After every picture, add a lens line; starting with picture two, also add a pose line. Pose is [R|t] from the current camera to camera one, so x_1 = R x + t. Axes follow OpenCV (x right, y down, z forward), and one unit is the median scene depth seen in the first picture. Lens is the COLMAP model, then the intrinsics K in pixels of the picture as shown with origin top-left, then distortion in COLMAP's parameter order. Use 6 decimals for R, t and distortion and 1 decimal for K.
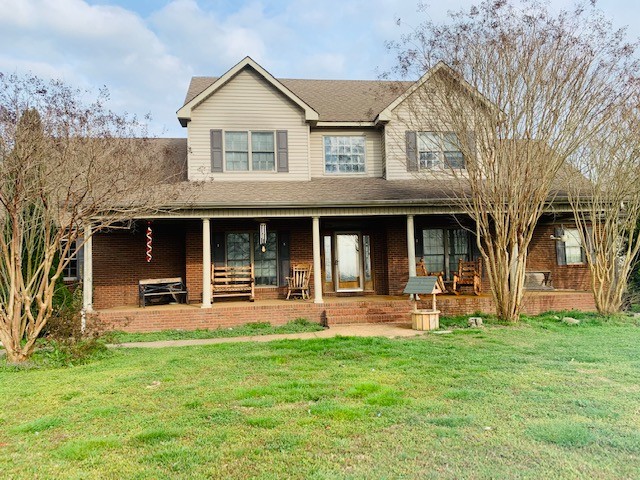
lens RADIAL K [[478.1, 0, 320.0], [0, 478.1, 240.0], [0, 0, 1]] dist [0.082627, -0.077254]
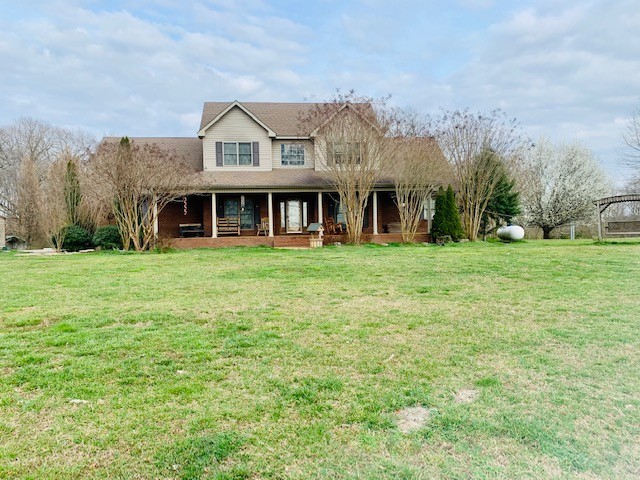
lens RADIAL K [[478.1, 0, 320.0], [0, 478.1, 240.0], [0, 0, 1]] dist [0.082627, -0.077254]
pose [[0.999693, 0.012041, -0.021667, 0.207975], [-0.010076, 0.996017, 0.088592, -0.027588], [0.022647, -0.088346, 0.995832, -0.823279]]
